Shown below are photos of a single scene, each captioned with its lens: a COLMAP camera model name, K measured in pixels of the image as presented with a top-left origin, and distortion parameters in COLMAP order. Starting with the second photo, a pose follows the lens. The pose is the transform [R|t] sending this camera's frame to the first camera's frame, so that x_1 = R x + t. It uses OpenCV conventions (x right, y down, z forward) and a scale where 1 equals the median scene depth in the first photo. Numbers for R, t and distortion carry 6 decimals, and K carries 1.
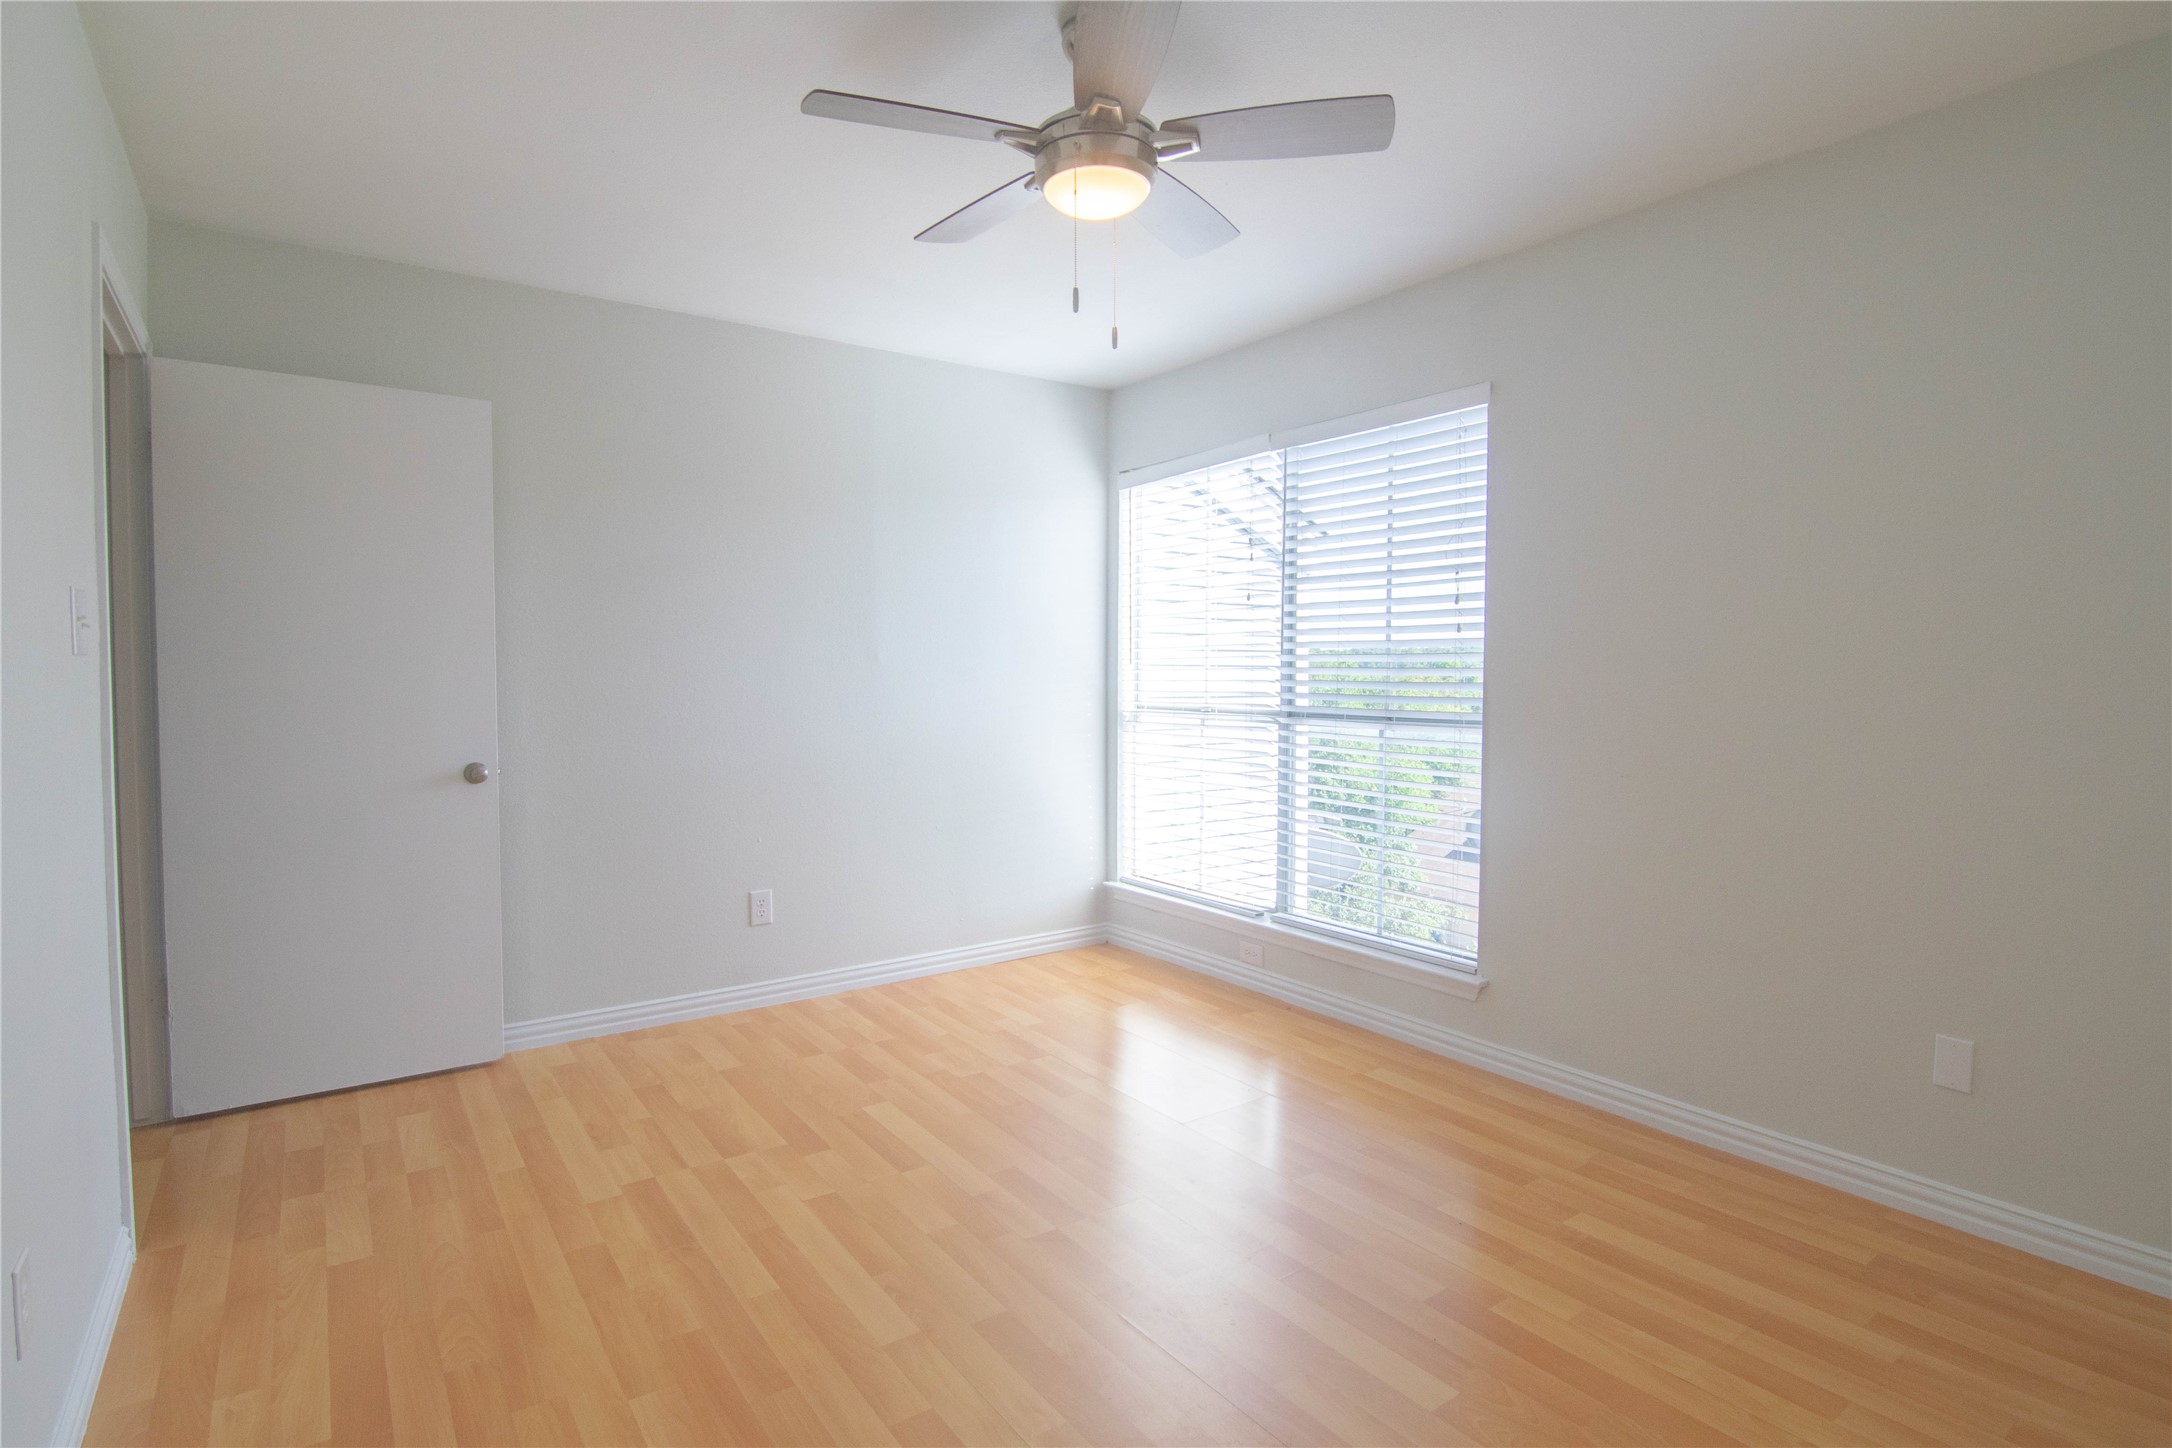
lens RADIAL K [[1050.2, 0, 1074.6], [0, 1050.2, 729.5], [0, 0, 1]] dist [-0.012448, -0.000643]
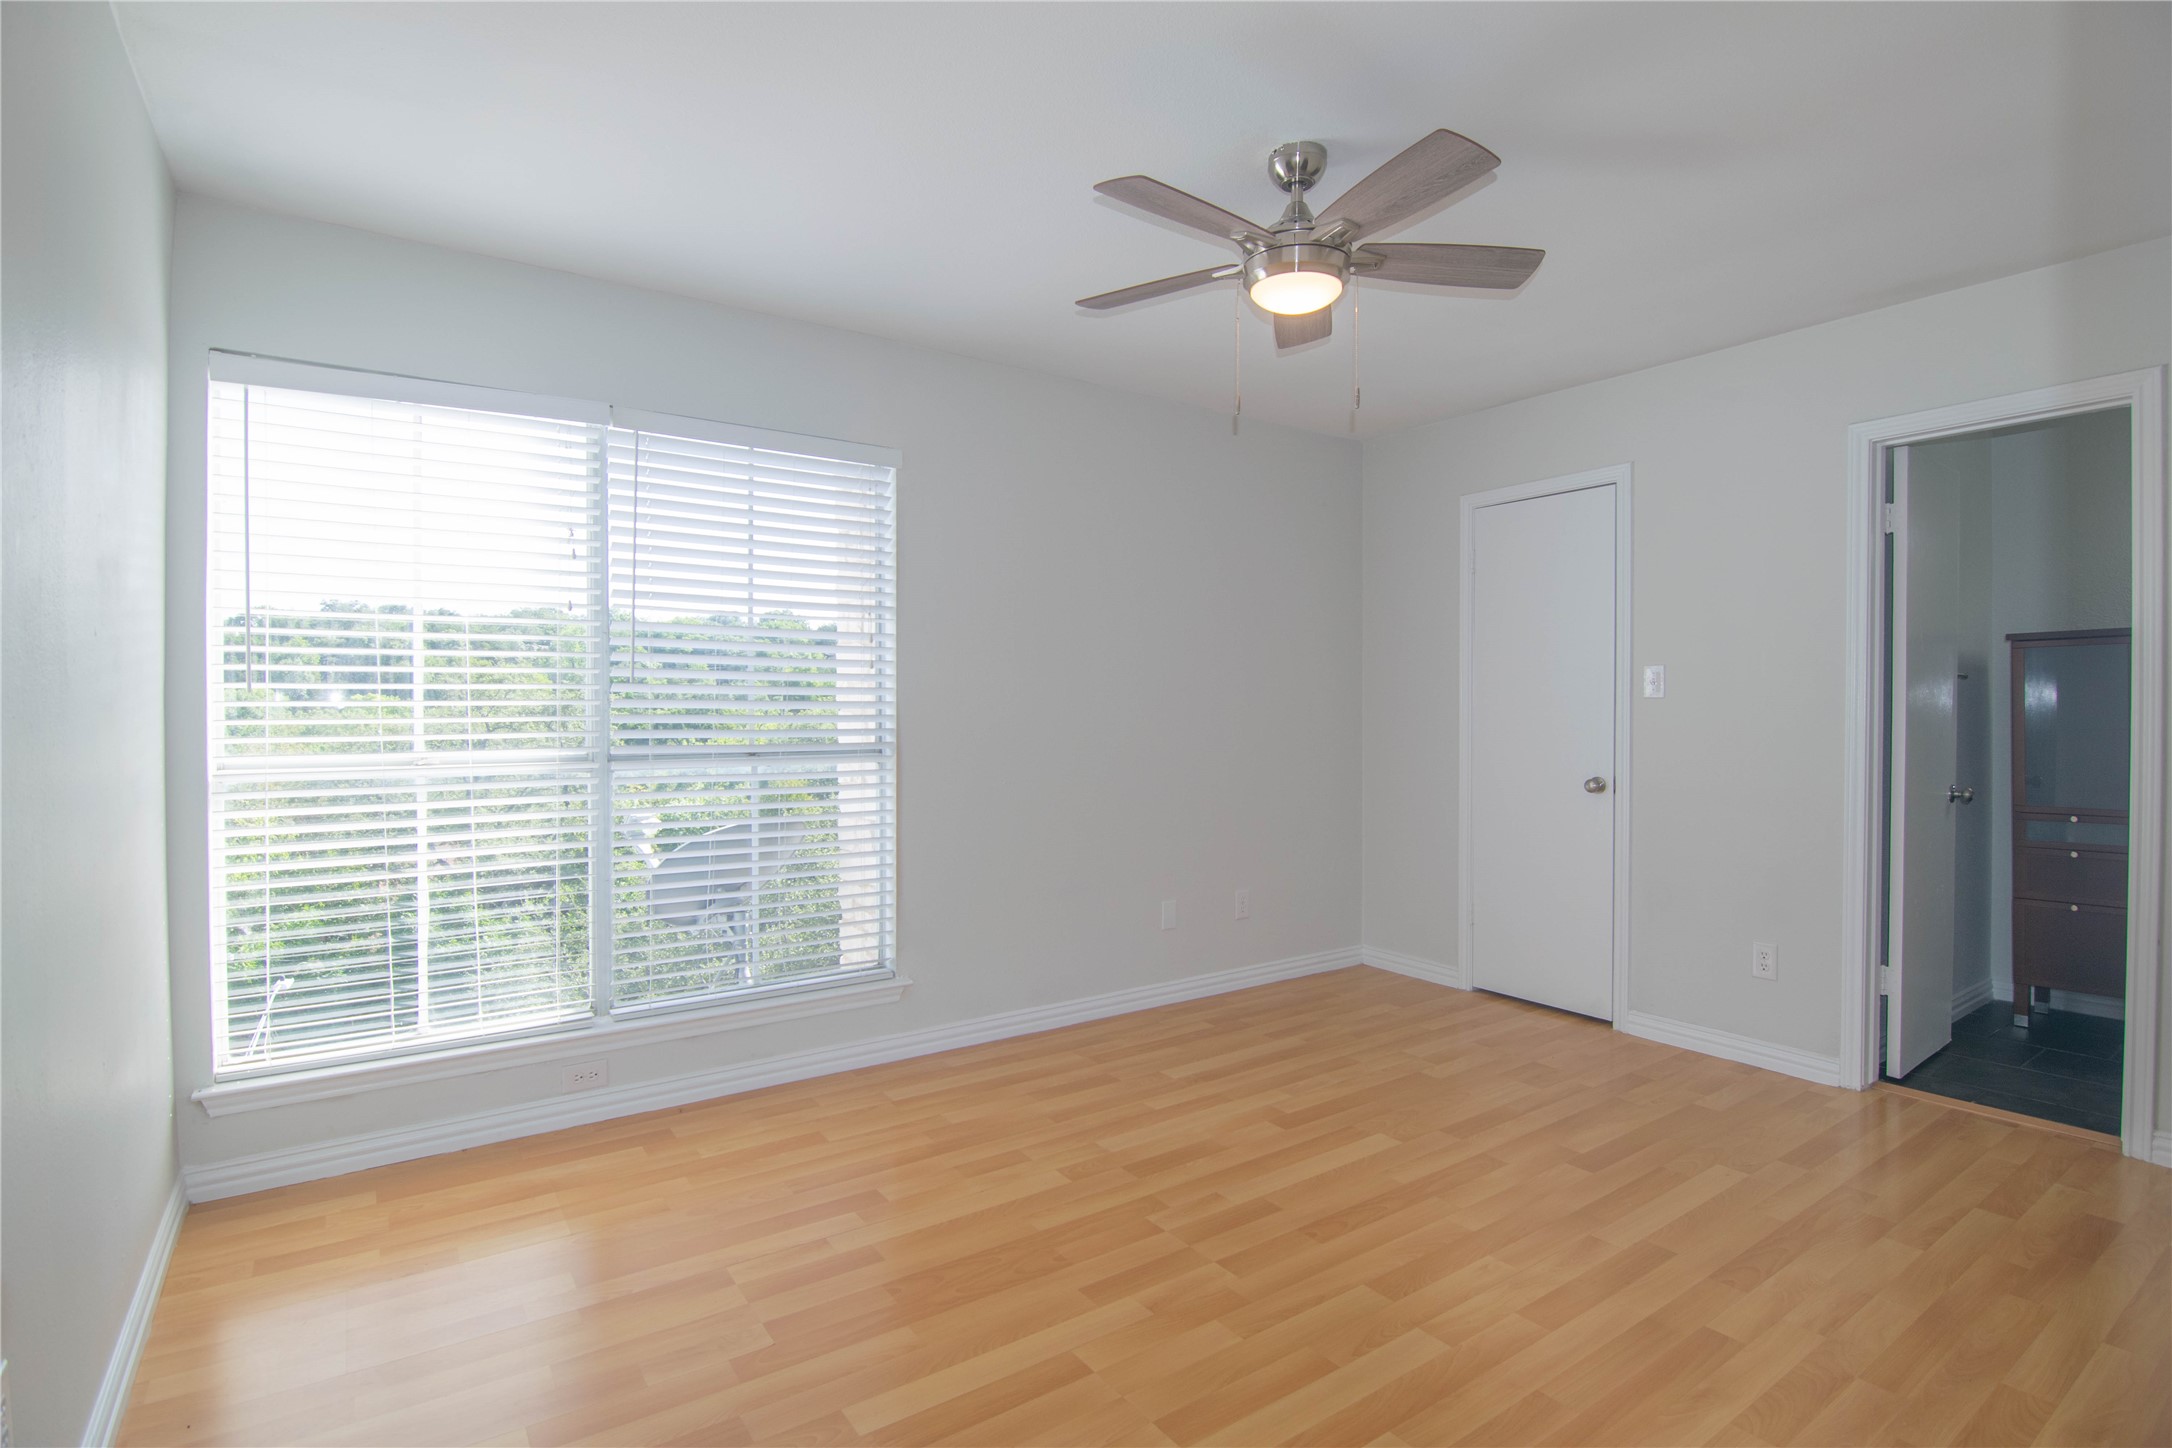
lens RADIAL K [[1050.2, 0, 1074.5], [0, 1050.2, 715.1], [0, 0, 1]] dist [-0.012448, -0.000643]
pose [[0.026517, -0.012241, 0.999573, -1.017429], [0.052301, 0.998573, 0.010841, -0.064734], [-0.998279, 0.051991, 0.027119, 1.080418]]
